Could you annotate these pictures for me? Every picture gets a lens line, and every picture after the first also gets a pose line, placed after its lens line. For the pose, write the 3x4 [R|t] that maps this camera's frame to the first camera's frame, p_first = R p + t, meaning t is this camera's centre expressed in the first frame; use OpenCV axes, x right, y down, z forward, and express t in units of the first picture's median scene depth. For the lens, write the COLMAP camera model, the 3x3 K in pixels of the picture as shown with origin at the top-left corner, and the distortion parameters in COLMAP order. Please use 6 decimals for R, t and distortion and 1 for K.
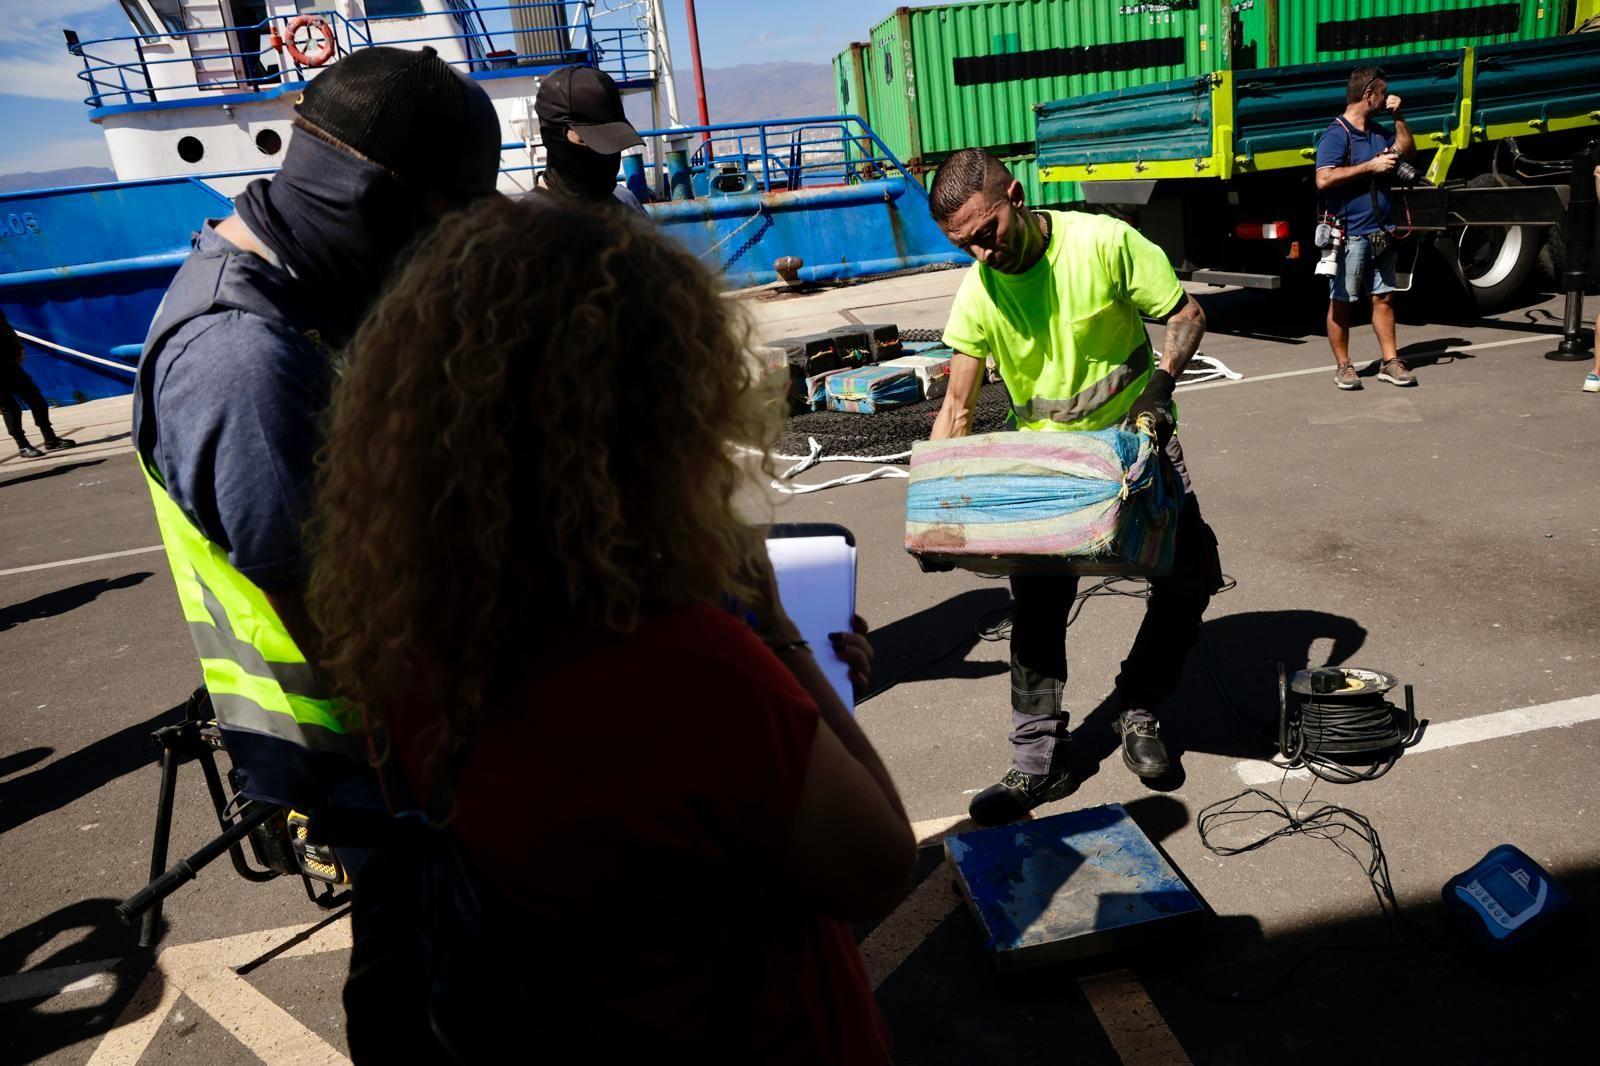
lens RADIAL K [[1111.0, 0, 806.4], [0, 1111.0, 541.7], [0, 0, 1]] dist [-0.101359, 0.063085]
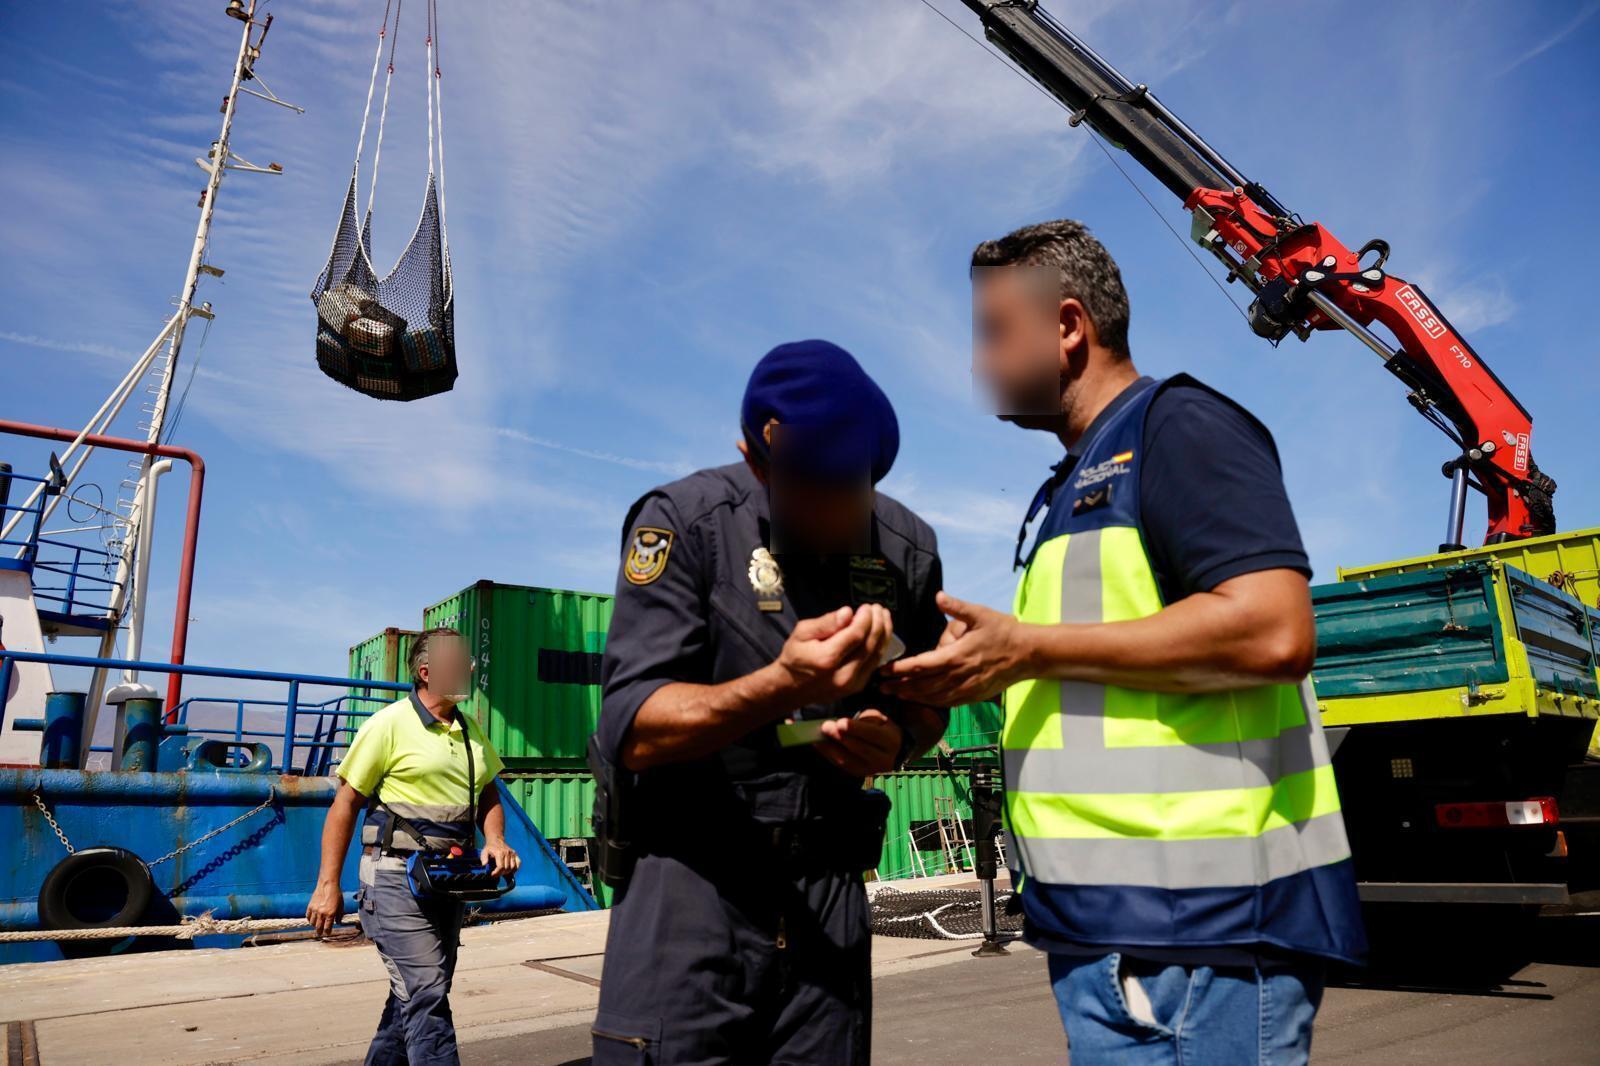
lens RADIAL K [[1083.2, 0, 813.7], [0, 1083.2, 537.5], [0, 0, 1]] dist [-0.092257, 0.056117]
pose [[0.846622, 0.237641, 0.476192, -0.108321], [0.078289, 0.829422, -0.553109, -0.043104], [-0.526405, 0.505555, 0.683602, 0.281453]]
